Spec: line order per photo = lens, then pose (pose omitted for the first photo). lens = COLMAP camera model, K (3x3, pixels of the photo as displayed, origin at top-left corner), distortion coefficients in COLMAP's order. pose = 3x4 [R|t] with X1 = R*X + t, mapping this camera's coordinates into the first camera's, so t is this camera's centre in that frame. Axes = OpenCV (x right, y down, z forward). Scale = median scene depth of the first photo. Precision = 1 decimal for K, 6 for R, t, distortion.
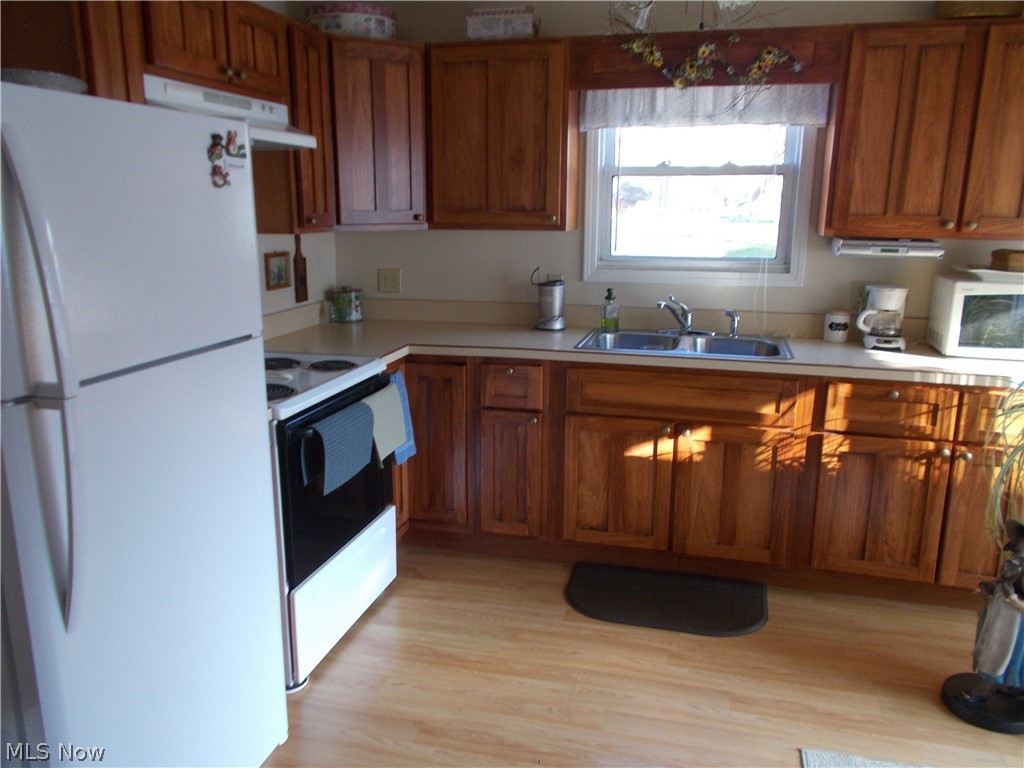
lens RADIAL K [[811.1, 0, 515.9], [0, 811.1, 387.8], [0, 0, 1]] dist [0.026546, -0.002309]
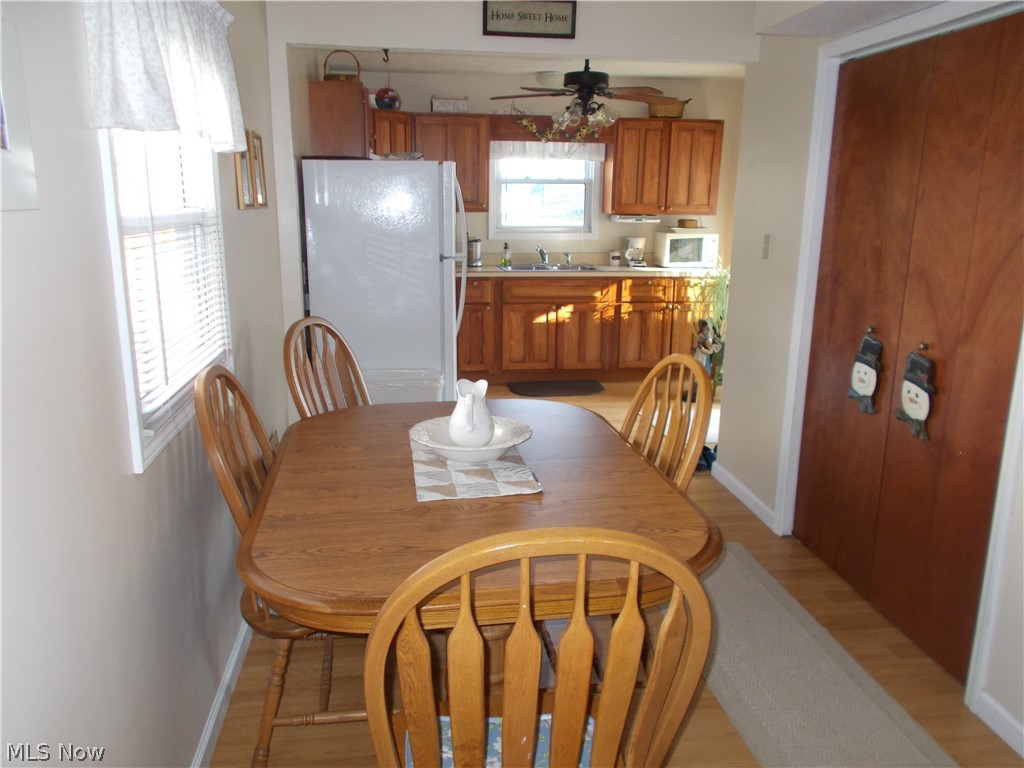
lens RADIAL K [[811.1, 0, 515.9], [0, 811.1, 387.8], [0, 0, 1]] dist [0.026546, -0.002309]
pose [[0.924055, -0.086590, 0.372324, -0.697323], [0.083729, 0.996202, 0.023881, 0.200443], [-0.372978, 0.009106, 0.927795, -0.895215]]
